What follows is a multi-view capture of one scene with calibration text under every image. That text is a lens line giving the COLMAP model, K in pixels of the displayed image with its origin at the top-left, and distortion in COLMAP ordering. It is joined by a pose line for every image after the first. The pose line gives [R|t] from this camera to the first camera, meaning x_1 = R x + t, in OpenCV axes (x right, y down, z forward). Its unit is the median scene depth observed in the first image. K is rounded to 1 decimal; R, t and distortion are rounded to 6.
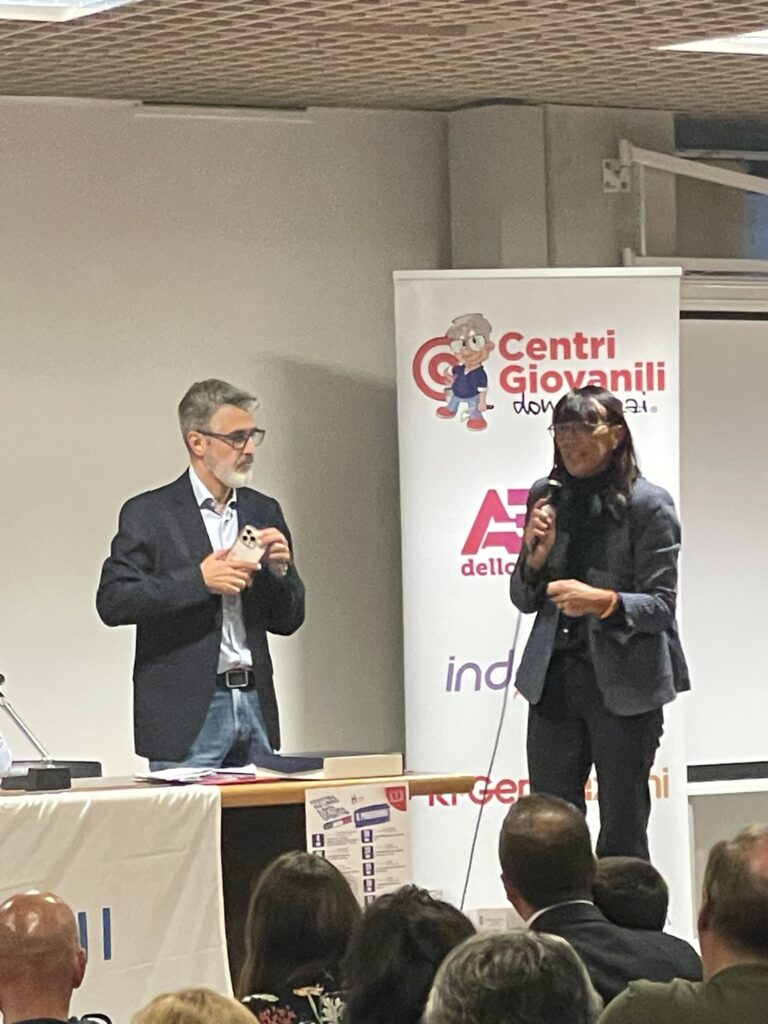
lens RADIAL K [[4805.0, 0, 384.0], [0, 4805.0, 512.0], [0, 0, 1]] dist [0.119520, -2.112104]
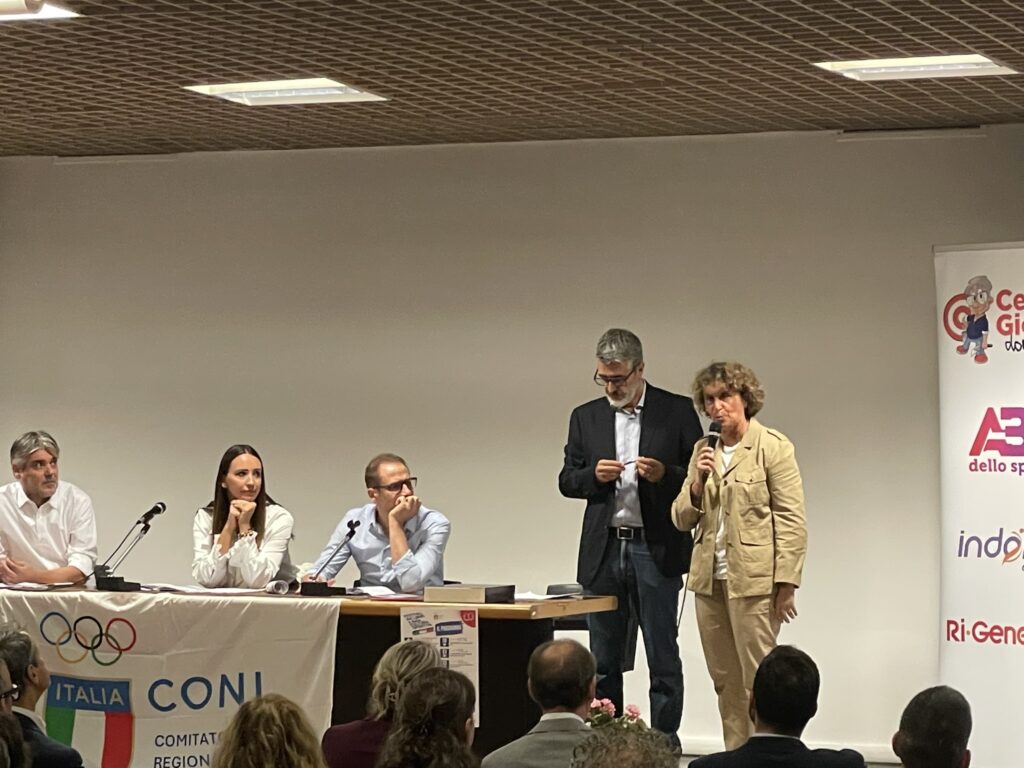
lens RADIAL K [[3216.2, 0, 512.0], [0, 3216.2, 384.0], [0, 0, 1]] dist [-0.013734, 3.458485]
pose [[0.559966, 0.011553, -0.828435, 0.689832], [-0.012204, 0.999909, 0.005695, -0.014687], [0.828426, 0.006921, 0.560056, 0.388728]]
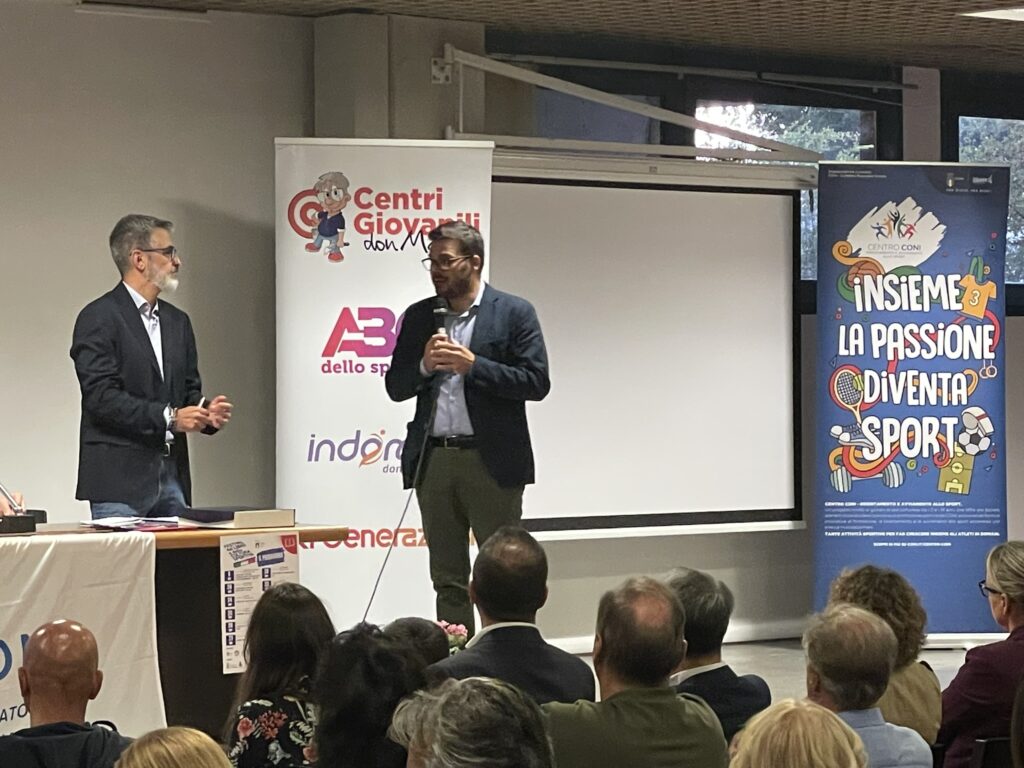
lens RADIAL K [[3458.0, 0, 512.0], [0, 3458.0, 384.0], [0, 0, 1]] dist [0.036213, 2.188976]
pose [[0.994428, 0.022721, 0.102936, -0.029021], [-0.024286, 0.999607, 0.013972, 0.001886], [-0.102578, -0.016394, 0.994590, 0.060712]]
